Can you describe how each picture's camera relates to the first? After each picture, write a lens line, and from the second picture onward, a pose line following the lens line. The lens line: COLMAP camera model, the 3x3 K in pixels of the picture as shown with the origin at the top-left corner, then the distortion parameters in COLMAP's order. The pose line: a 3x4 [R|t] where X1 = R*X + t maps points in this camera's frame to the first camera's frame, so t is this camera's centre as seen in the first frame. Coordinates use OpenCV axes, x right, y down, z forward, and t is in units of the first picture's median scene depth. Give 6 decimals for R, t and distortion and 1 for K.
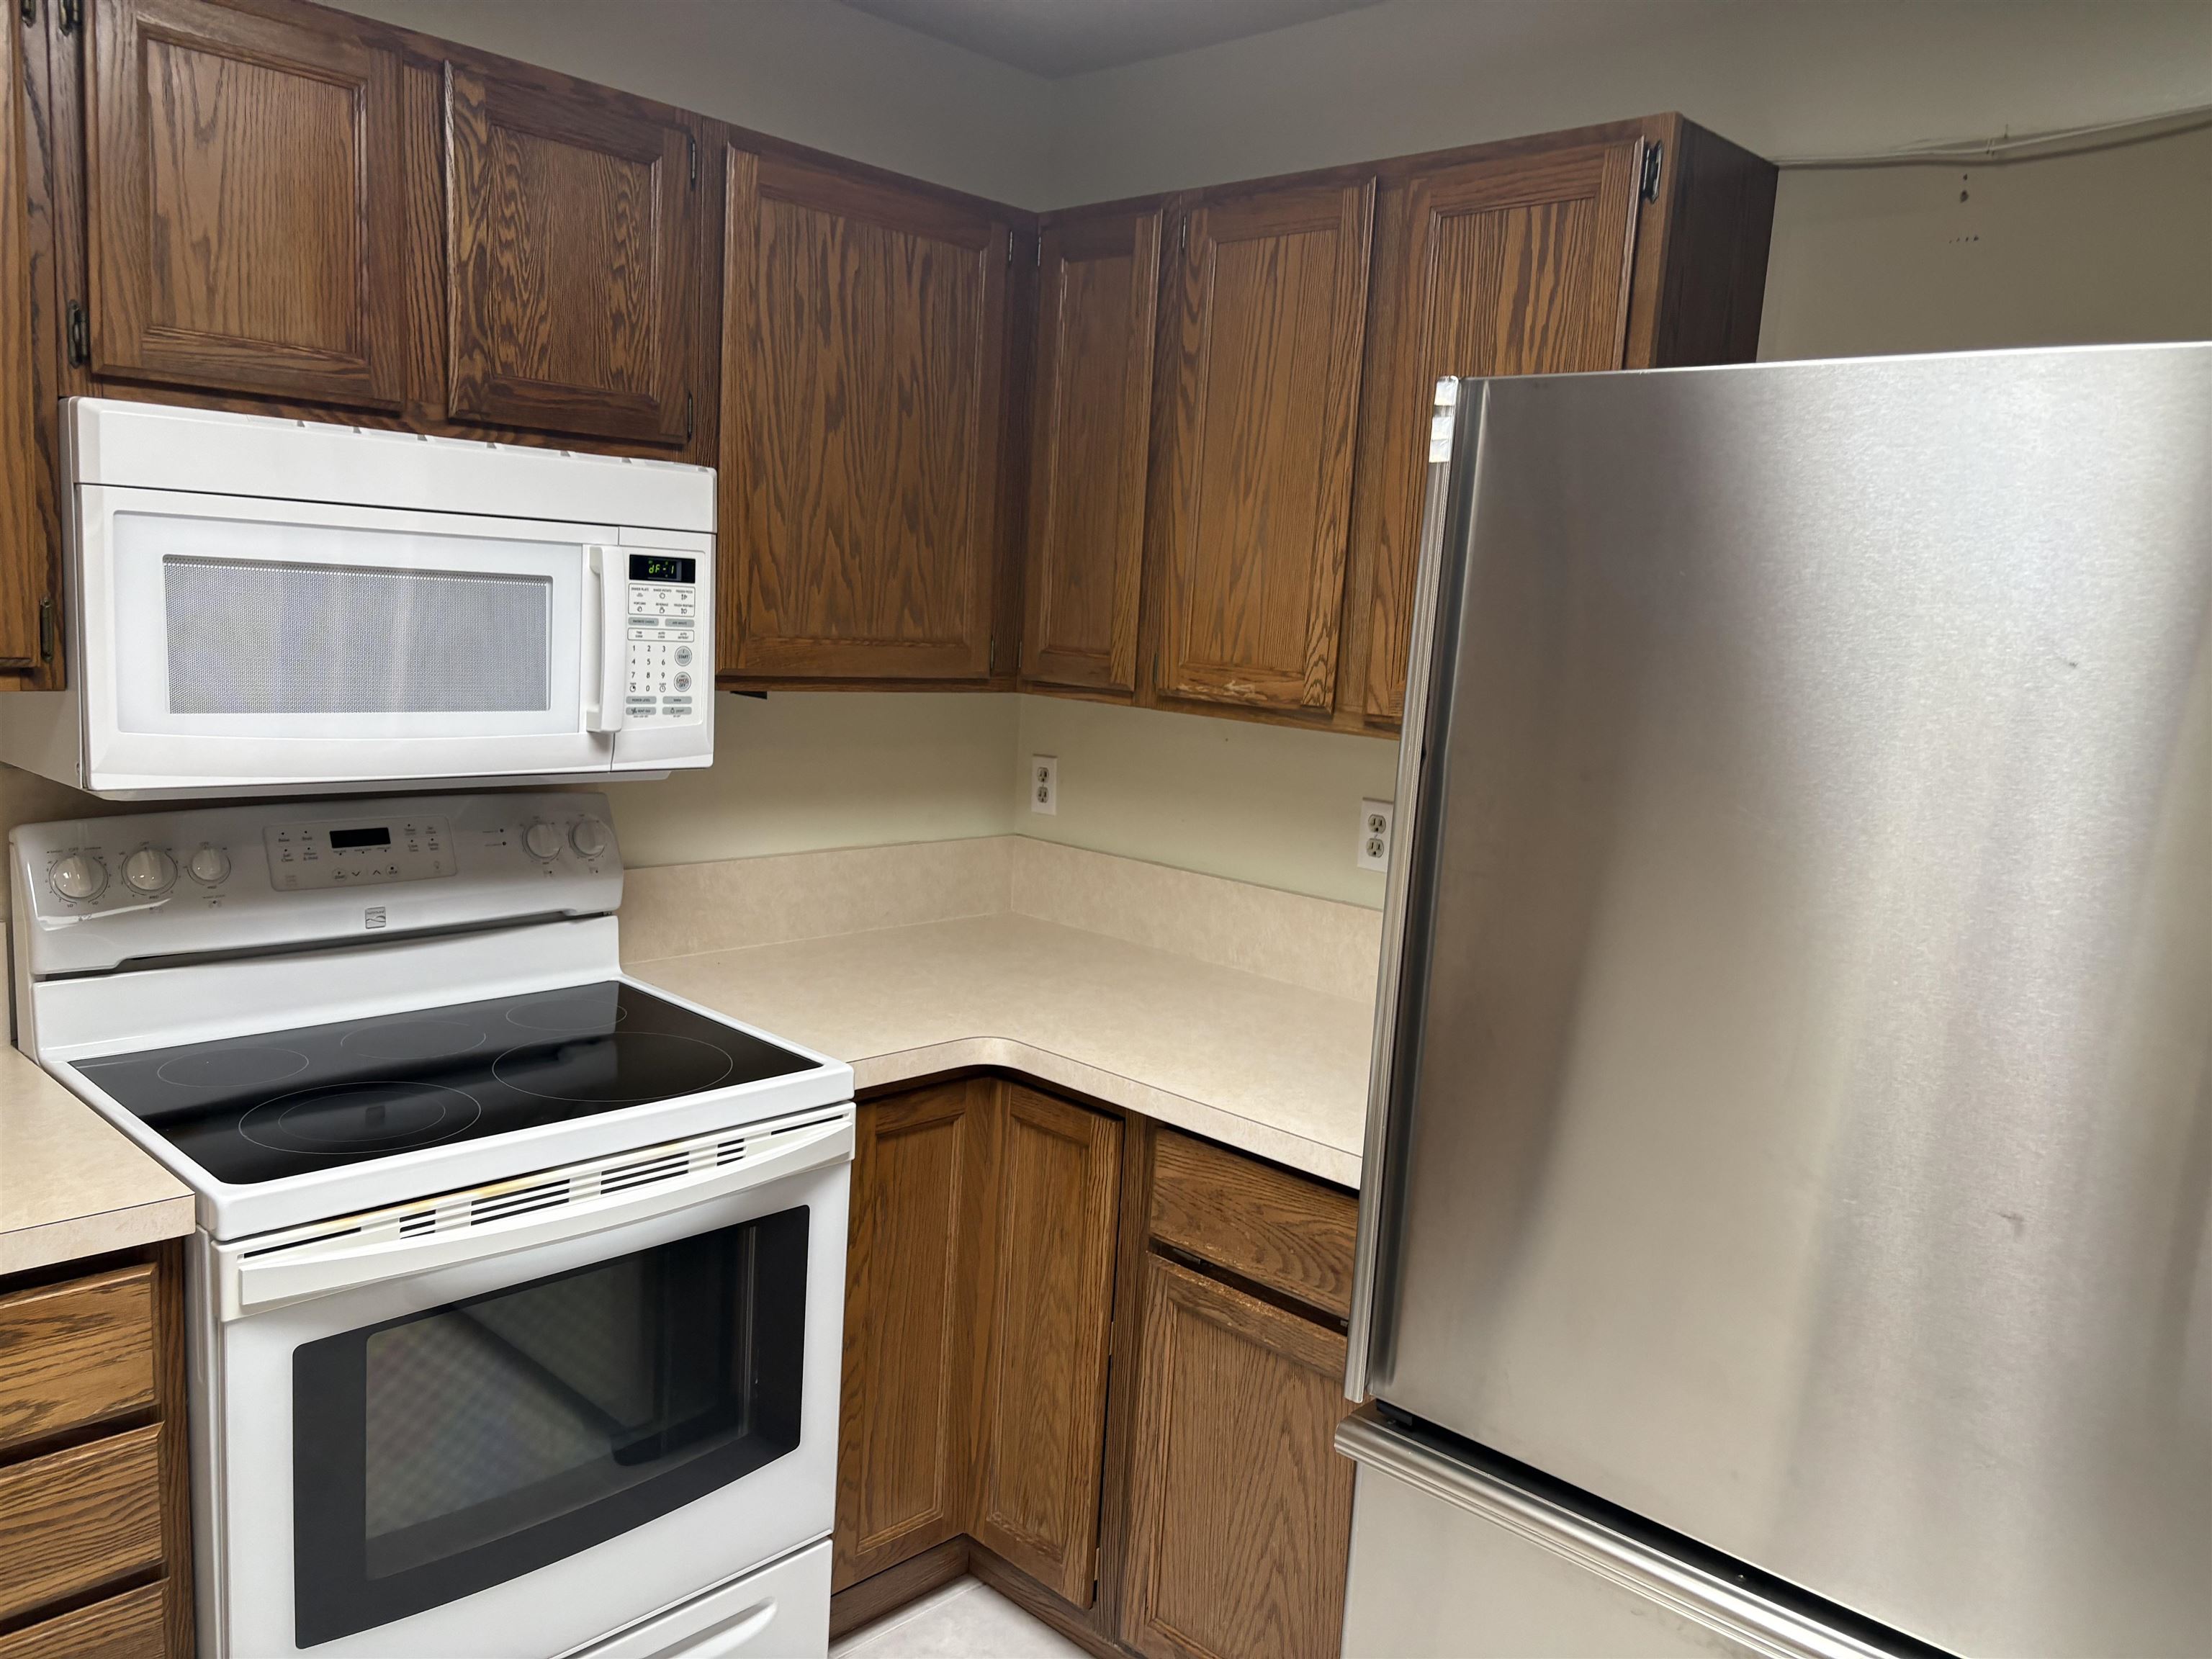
lens RADIAL K [[1667.8, 0, 1107.1], [0, 1667.8, 833.5], [0, 0, 1]] dist [0.078988, -0.095825]
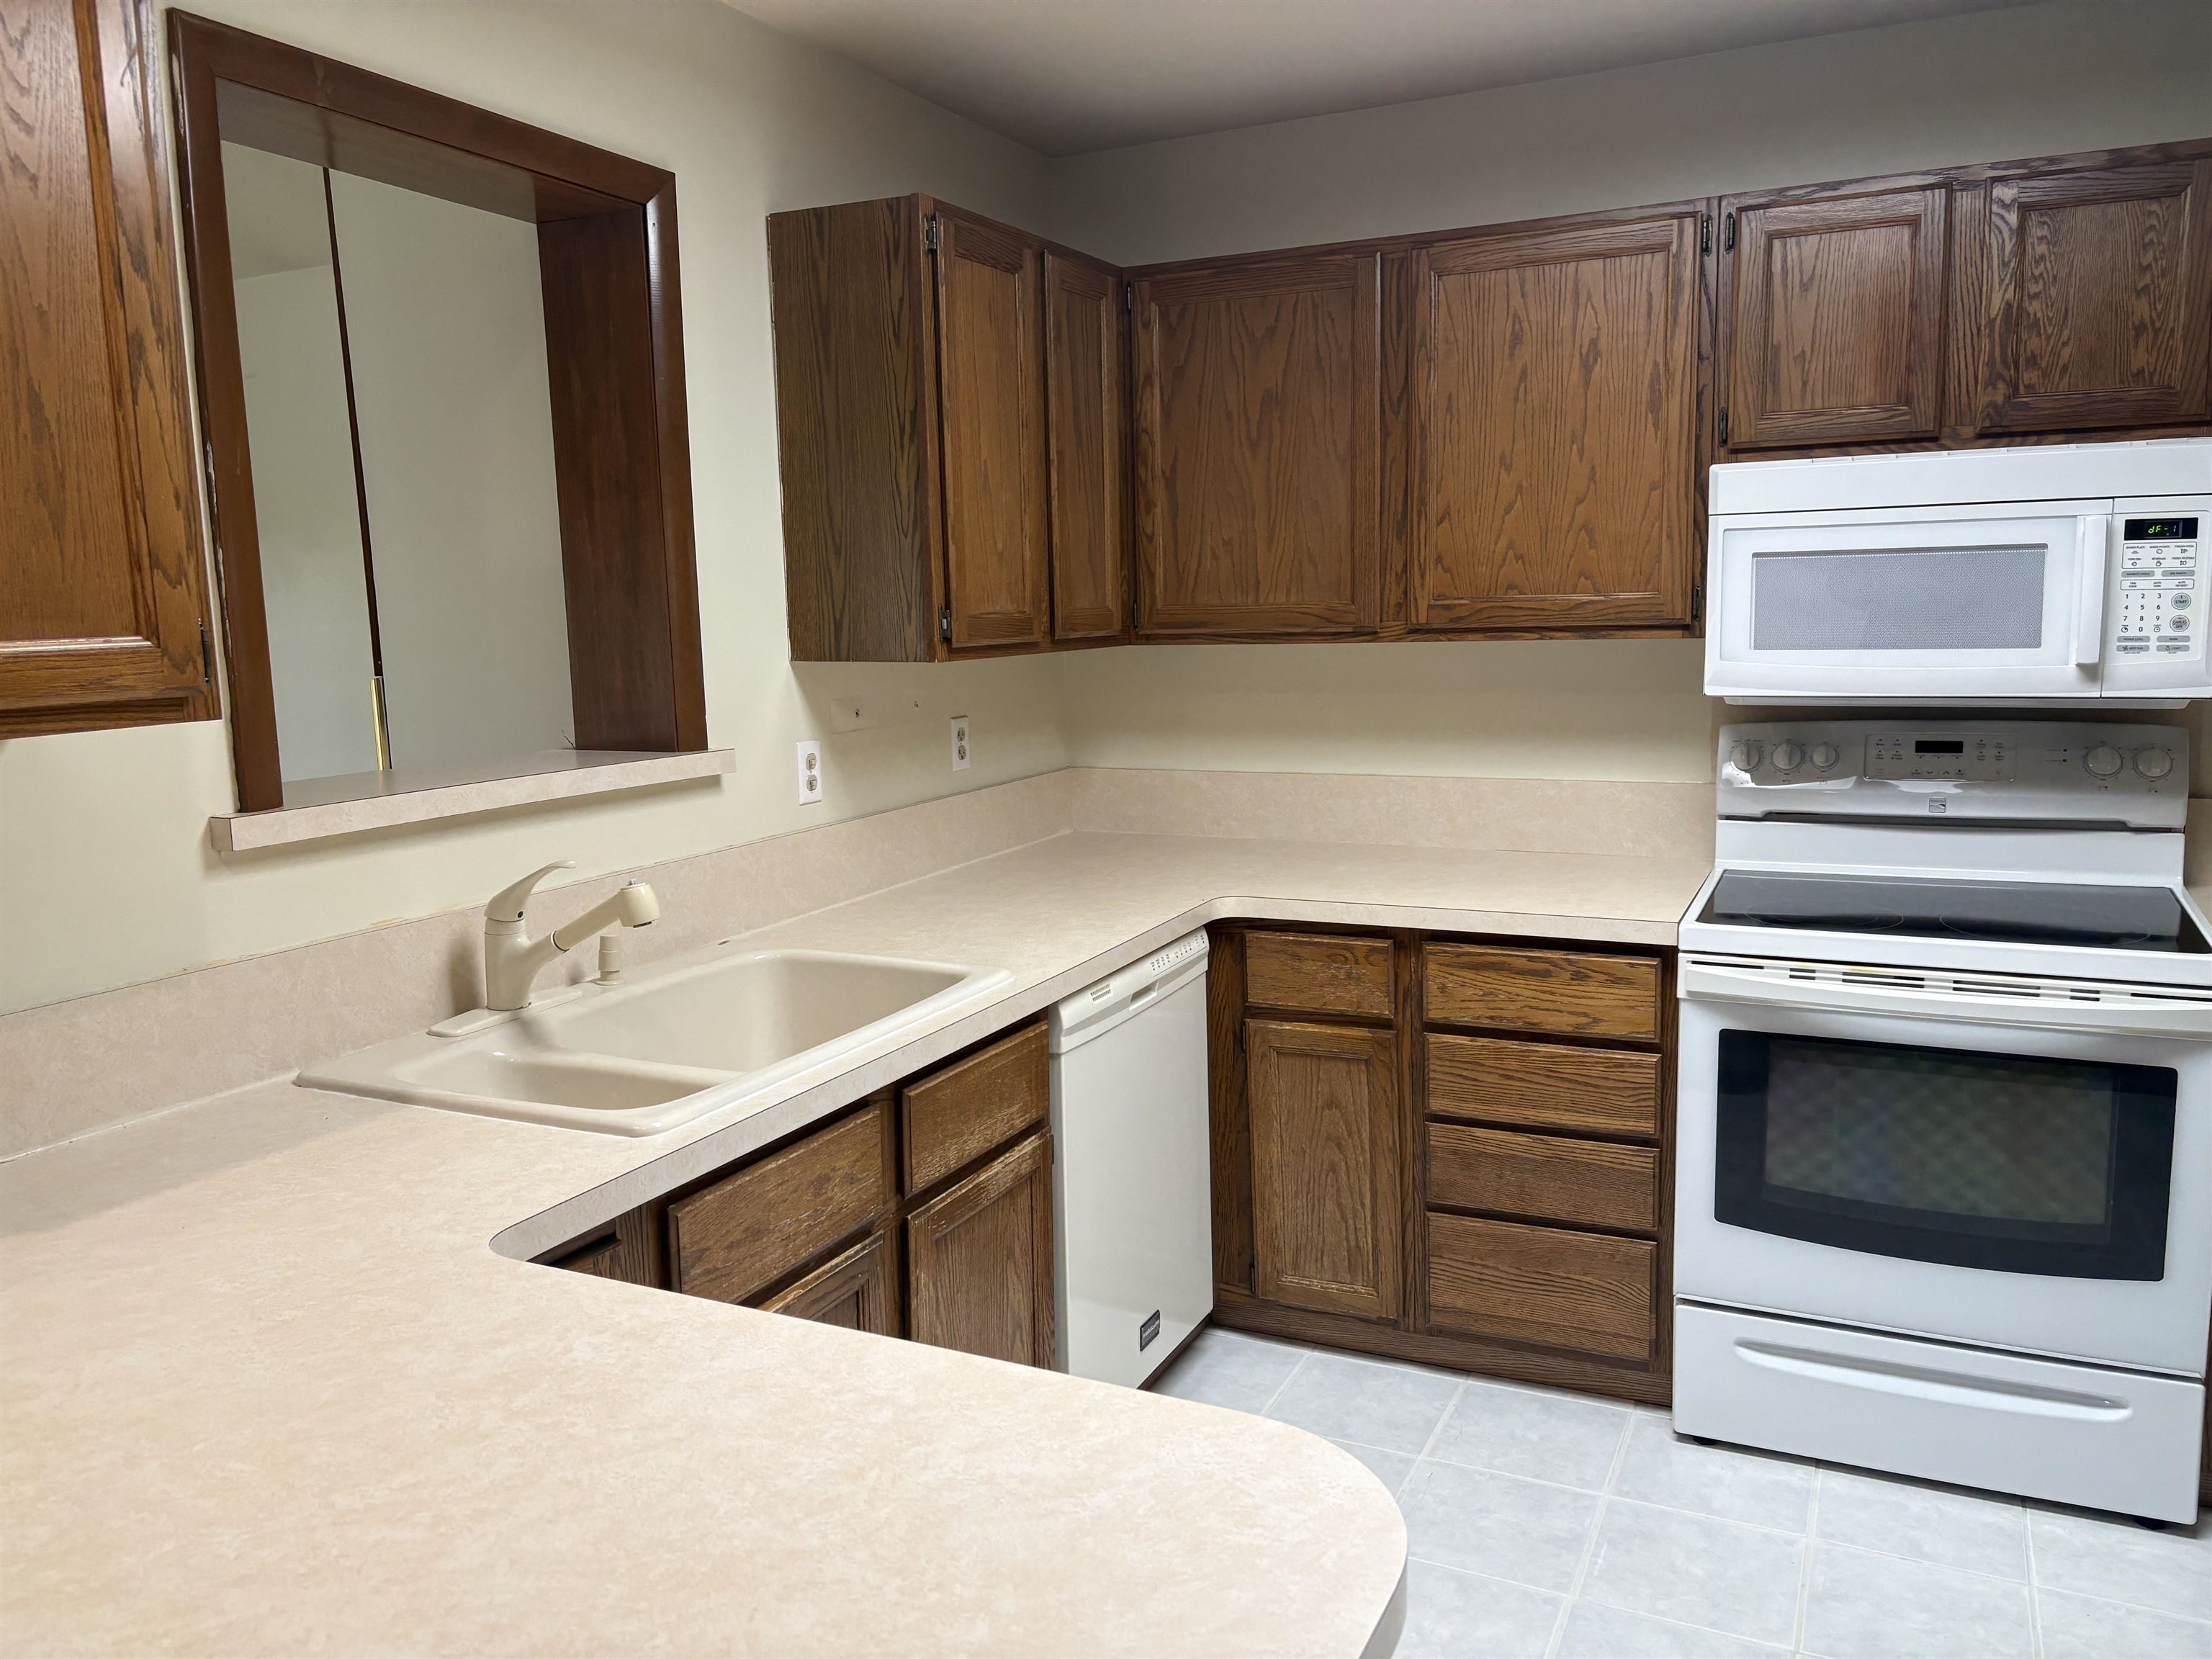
lens RADIAL K [[1667.8, 0, 1107.1], [0, 1667.8, 833.5], [0, 0, 1]] dist [0.078988, -0.095825]
pose [[0.308174, 0.075855, -0.948301, 0.695225], [-0.091032, 0.994593, 0.049975, 0.068960], [0.946964, 0.070925, 0.313413, -0.073704]]
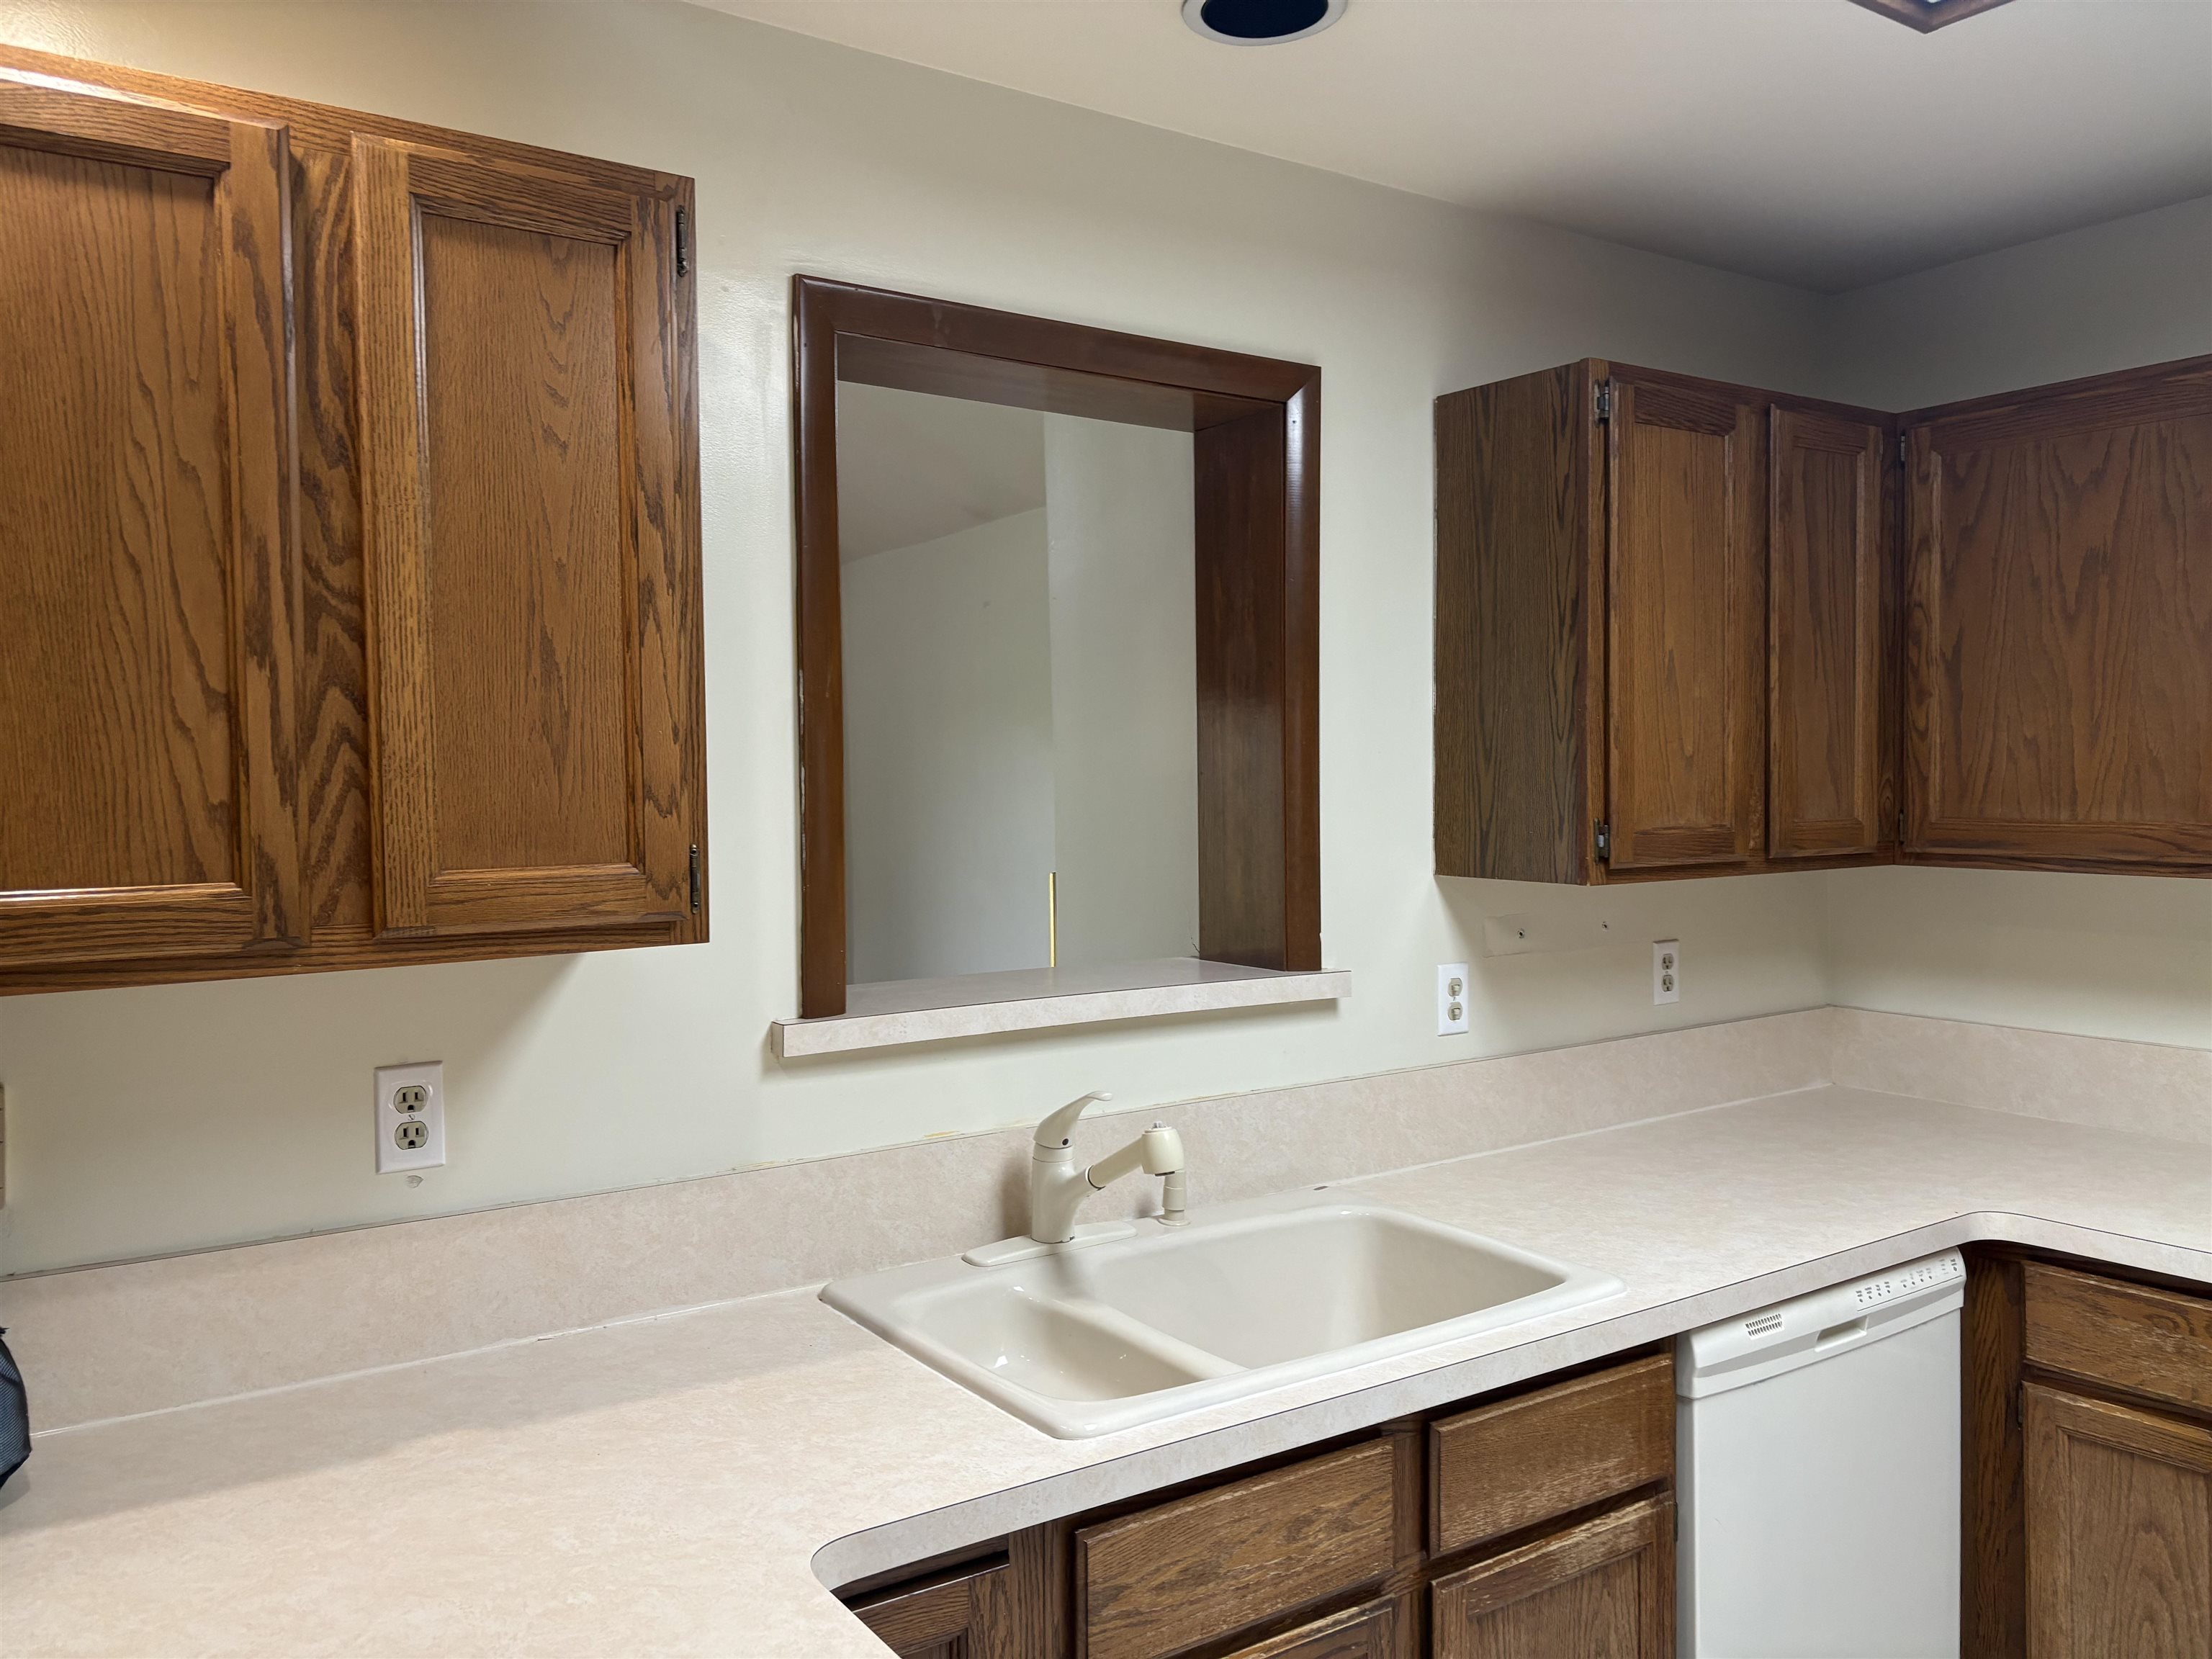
lens RADIAL K [[1685.1, 0, 1107.4], [0, 1685.1, 819.7], [0, 0, 1]] dist [0.074731, -0.085630]
pose [[-0.203218, -0.021556, -0.978896, 0.569274], [-0.136993, 0.990550, 0.006627, 0.003364], [0.969503, 0.135449, -0.204251, 0.120707]]
